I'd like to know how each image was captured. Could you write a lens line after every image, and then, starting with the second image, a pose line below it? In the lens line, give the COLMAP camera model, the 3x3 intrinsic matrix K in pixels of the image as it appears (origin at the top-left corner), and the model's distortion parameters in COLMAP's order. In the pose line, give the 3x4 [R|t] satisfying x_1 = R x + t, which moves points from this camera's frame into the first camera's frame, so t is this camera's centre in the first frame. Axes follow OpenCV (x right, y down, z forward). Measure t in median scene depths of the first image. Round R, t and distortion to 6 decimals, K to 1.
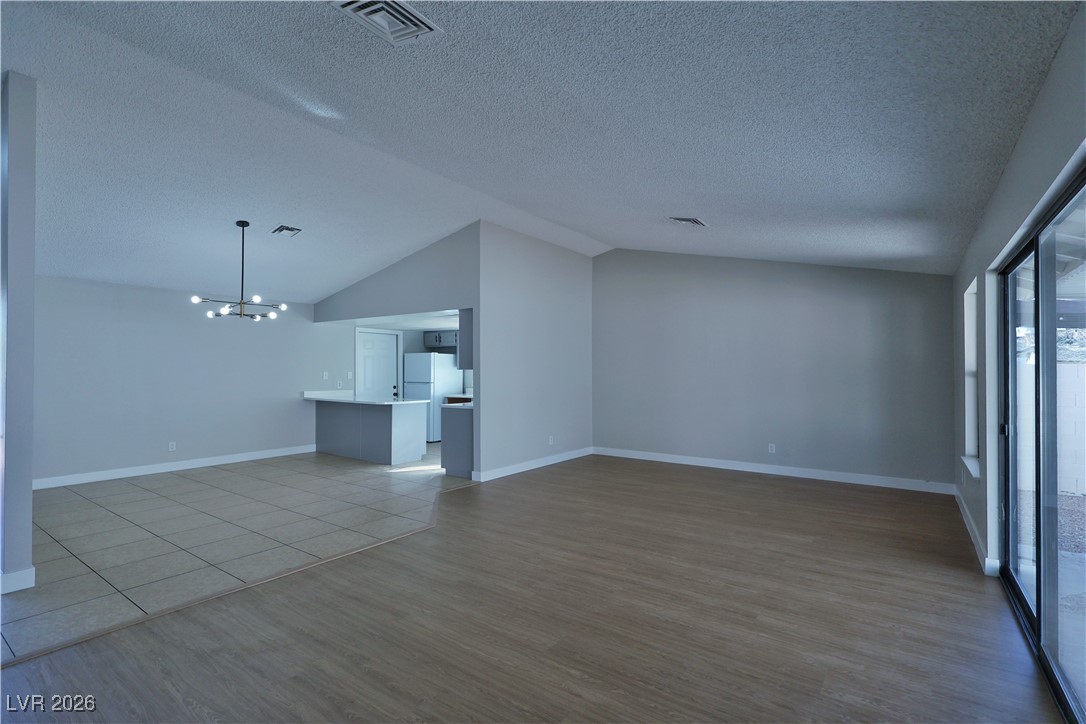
lens RADIAL K [[502.6, 0, 543.0], [0, 502.6, 362.0], [0, 0, 1]] dist [0.000304, 0.000312]
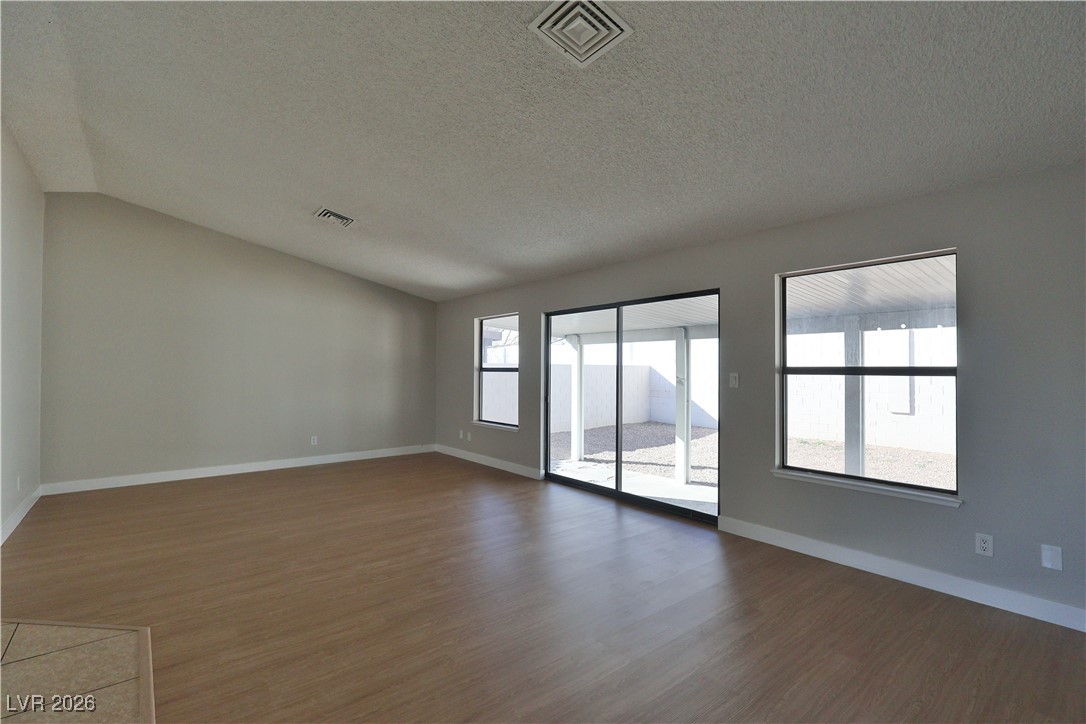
lens RADIAL K [[502.6, 0, 543.0], [0, 502.6, 362.0], [0, 0, 1]] dist [0.000304, 0.000312]
pose [[0.266803, 0.008606, 0.963713, -0.501847], [-0.018159, 0.999827, -0.003901, 0.002045], [-0.963580, -0.016459, 0.266914, 0.294946]]
